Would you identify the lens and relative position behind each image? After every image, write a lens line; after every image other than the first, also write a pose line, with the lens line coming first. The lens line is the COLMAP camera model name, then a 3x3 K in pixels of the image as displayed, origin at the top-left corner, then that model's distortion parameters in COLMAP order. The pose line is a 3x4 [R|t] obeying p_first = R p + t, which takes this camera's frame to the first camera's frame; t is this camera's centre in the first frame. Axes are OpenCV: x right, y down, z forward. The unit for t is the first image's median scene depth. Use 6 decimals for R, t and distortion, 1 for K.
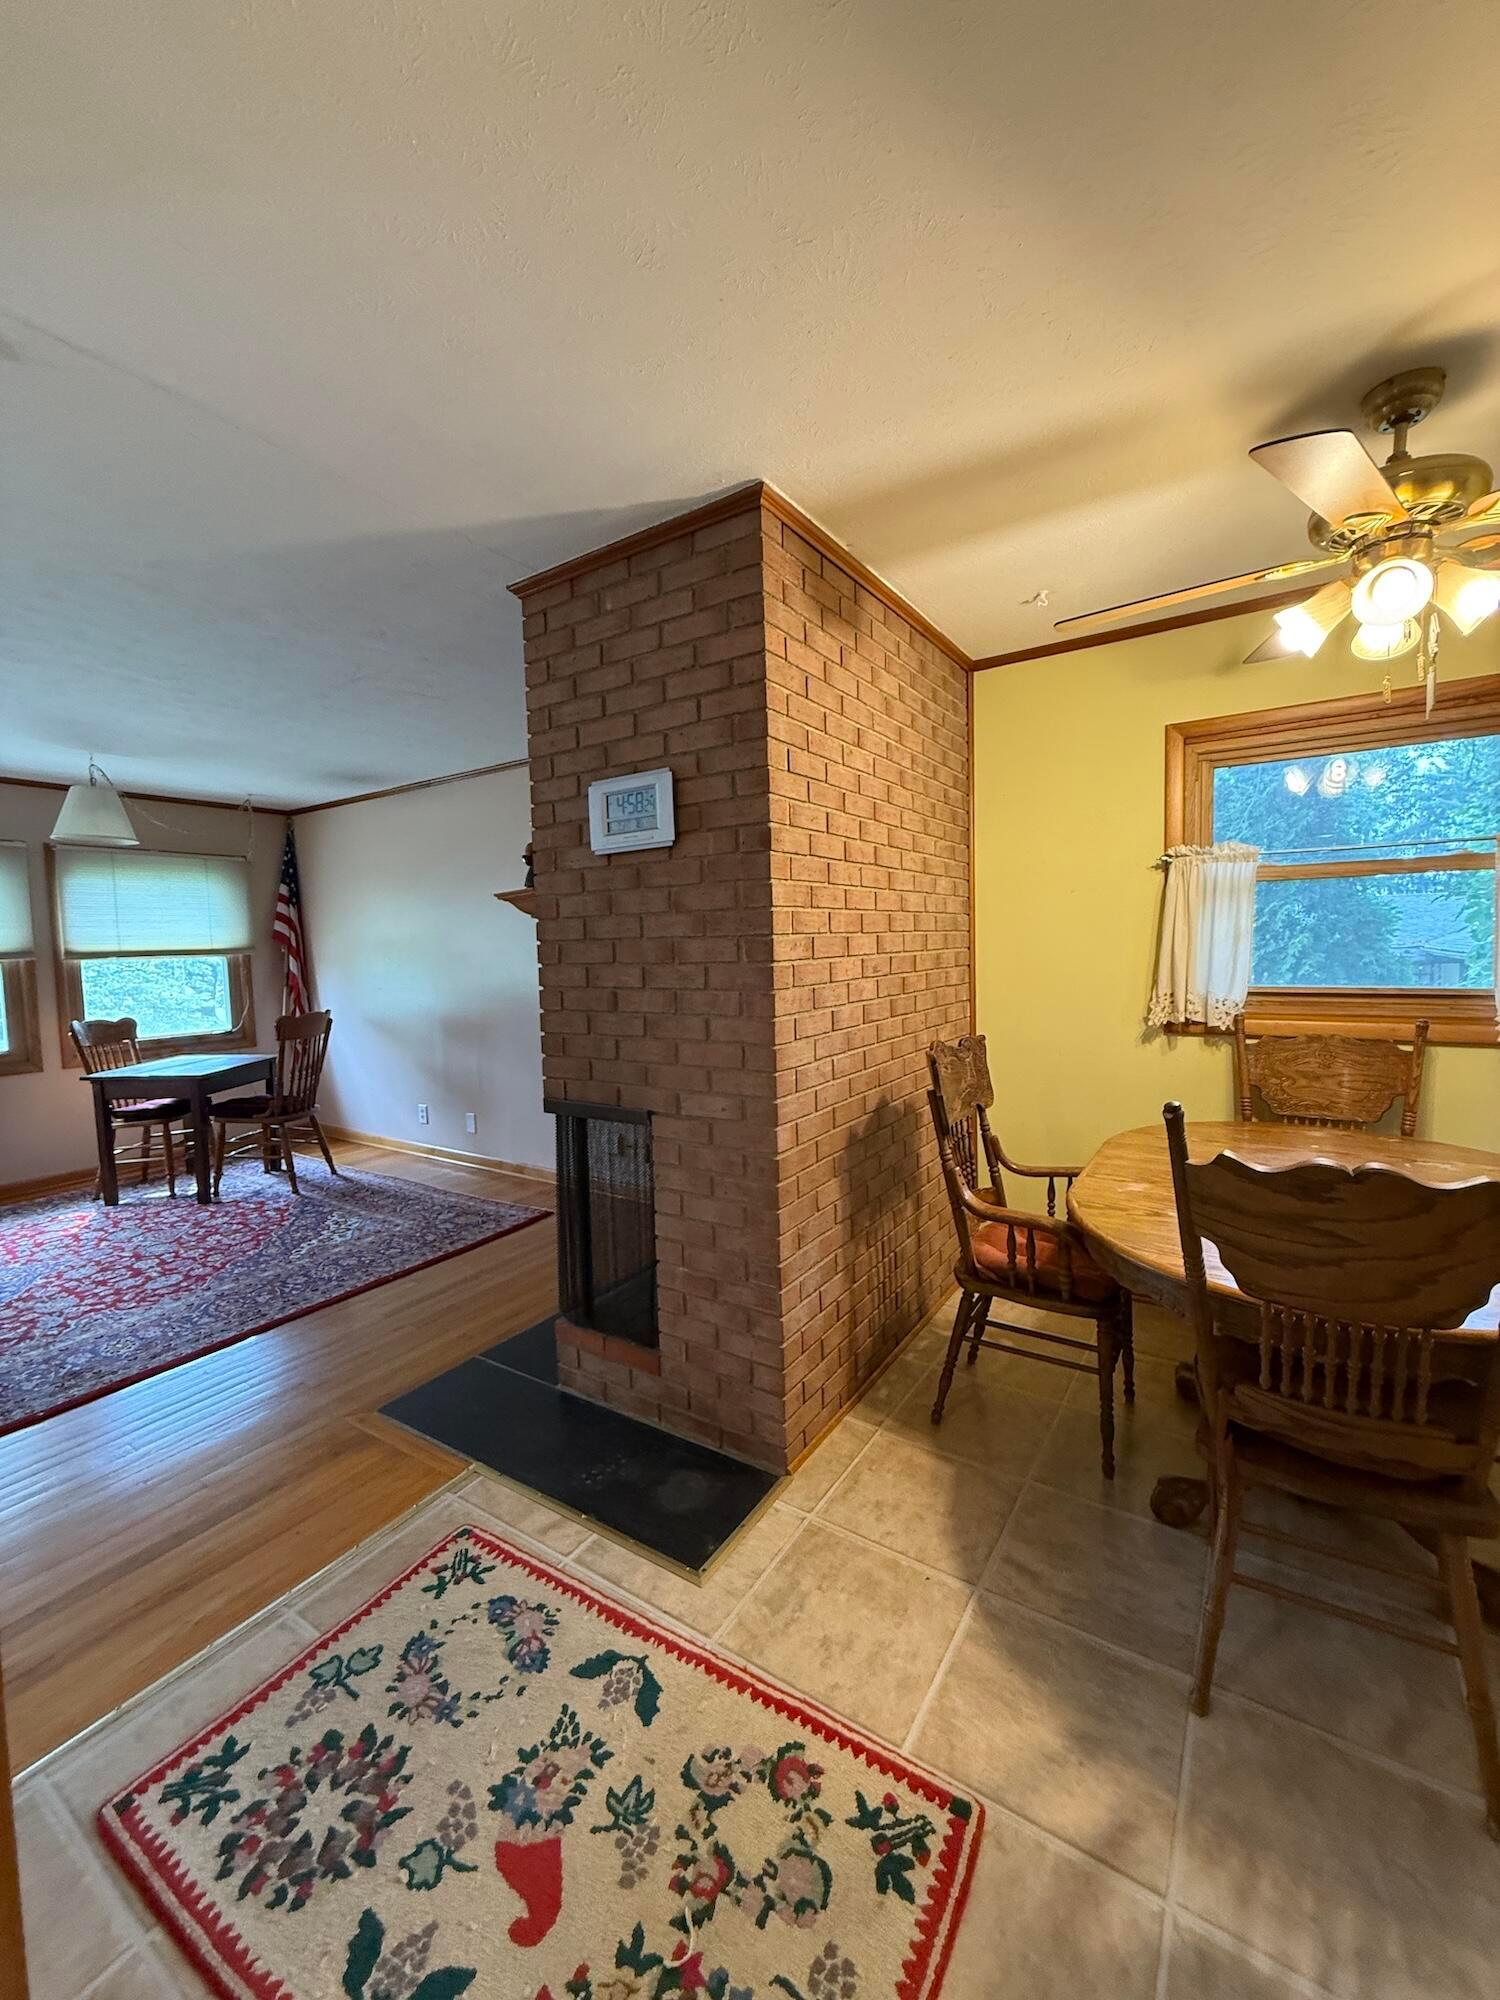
lens RADIAL K [[801.2, 0, 750.0], [0, 801.2, 1000.0], [0, 0, 1]] dist [0.001353, 0.000419]
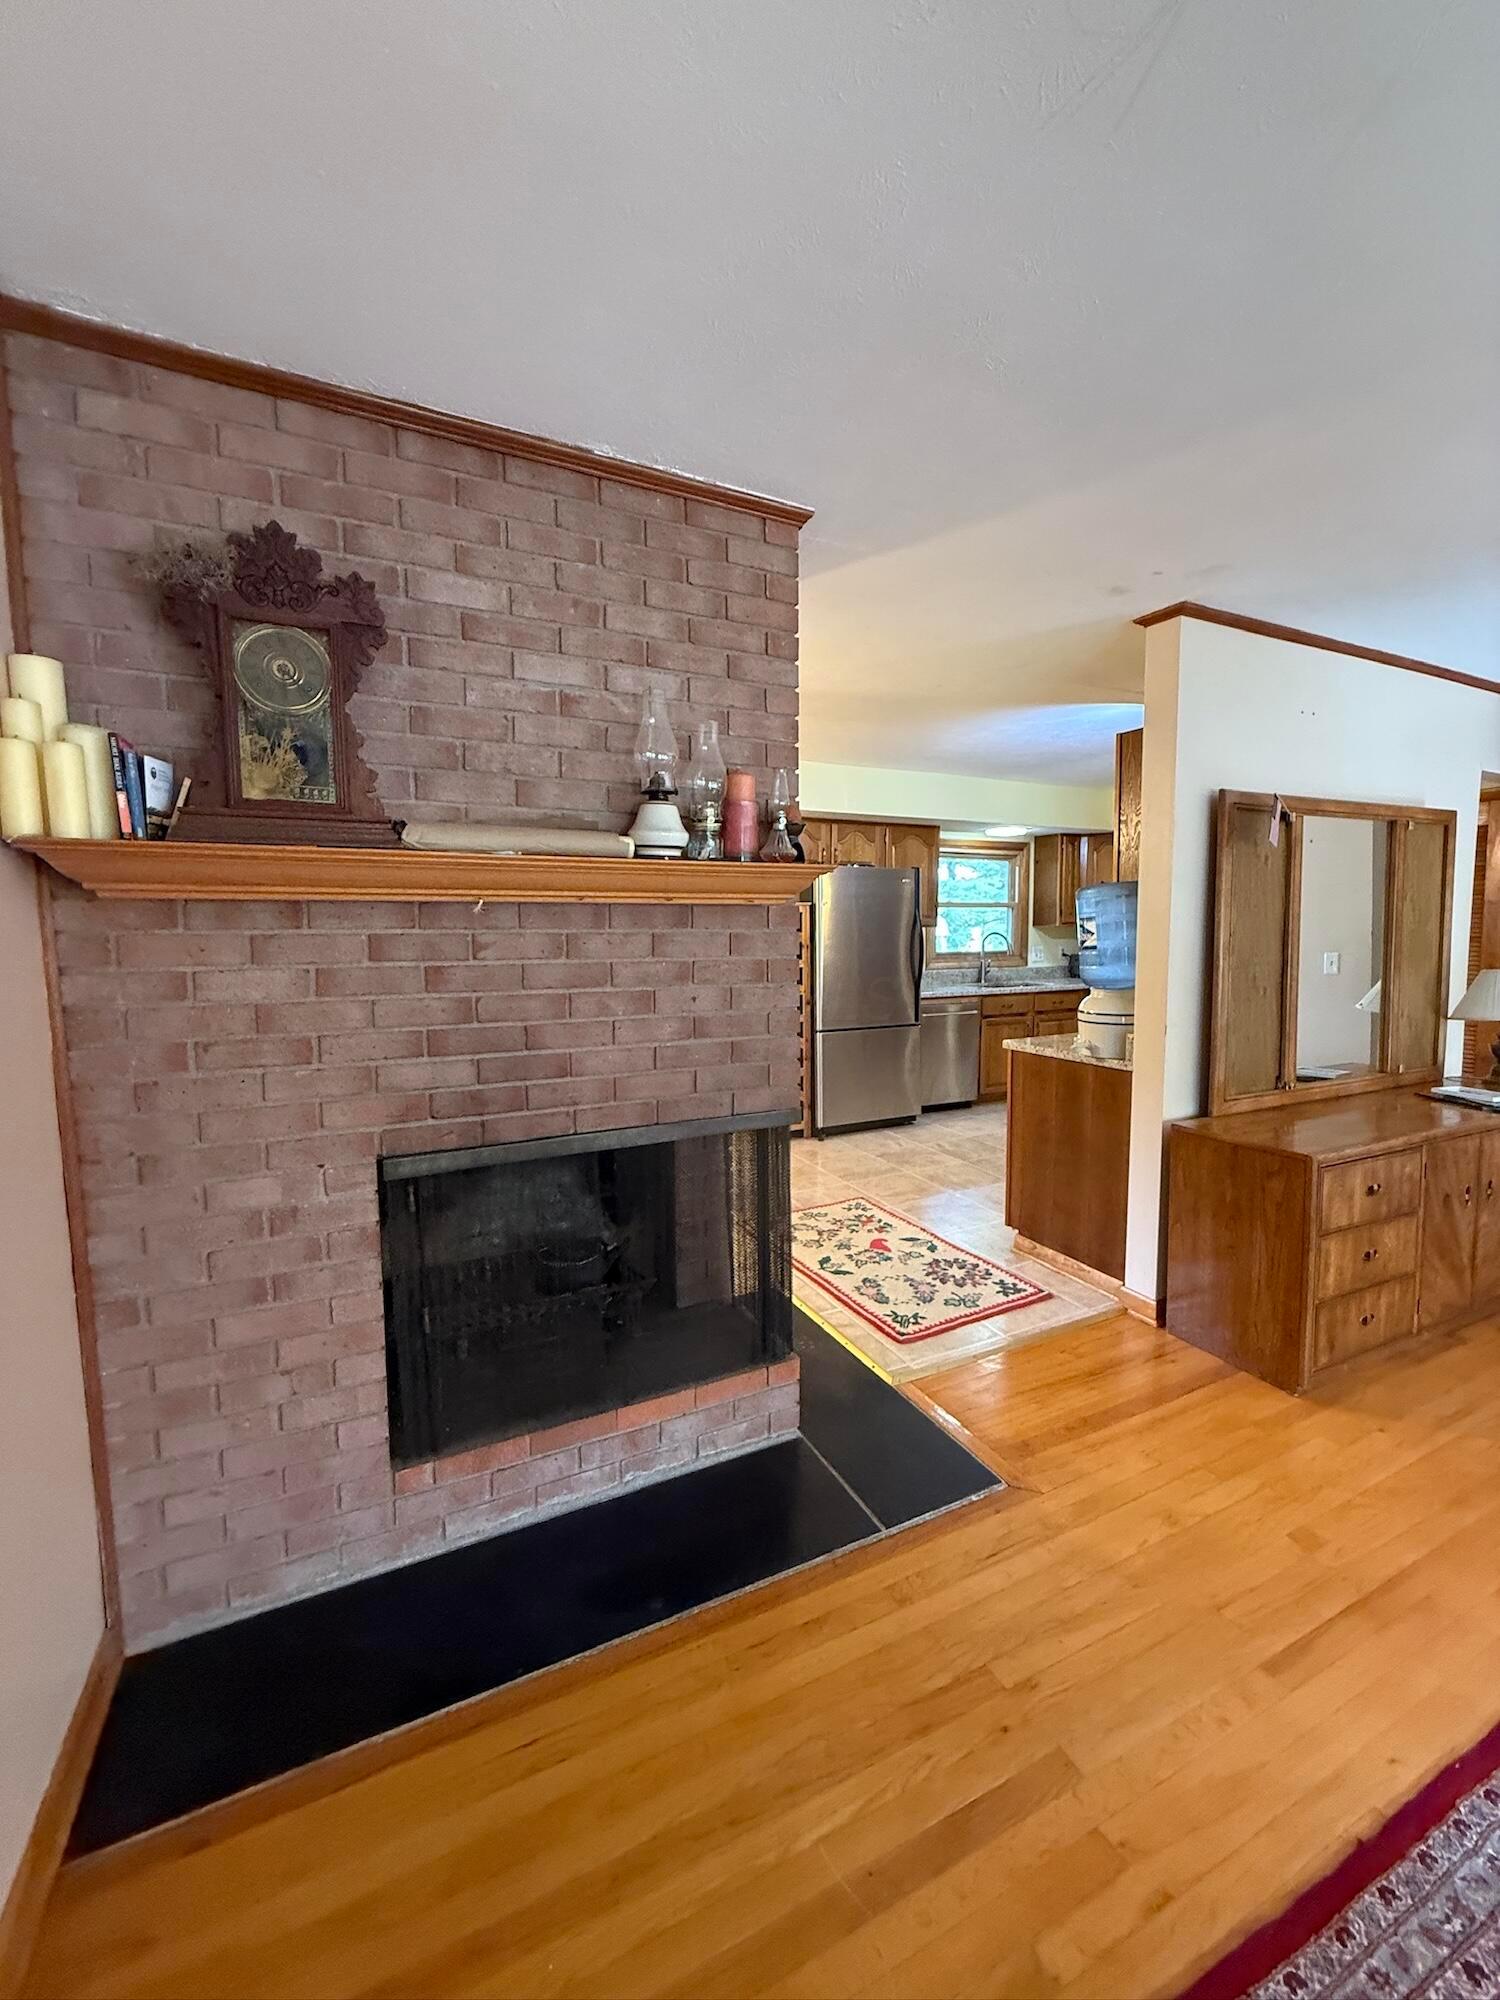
lens RADIAL K [[801.2, 0, 750.0], [0, 801.2, 1000.0], [0, 0, 1]] dist [0.001353, 0.000419]
pose [[-0.862521, -0.005525, 0.505991, -1.120145], [0.074502, 0.987657, 0.137782, -0.199474], [-0.500506, 0.156537, -0.851463, 3.000865]]
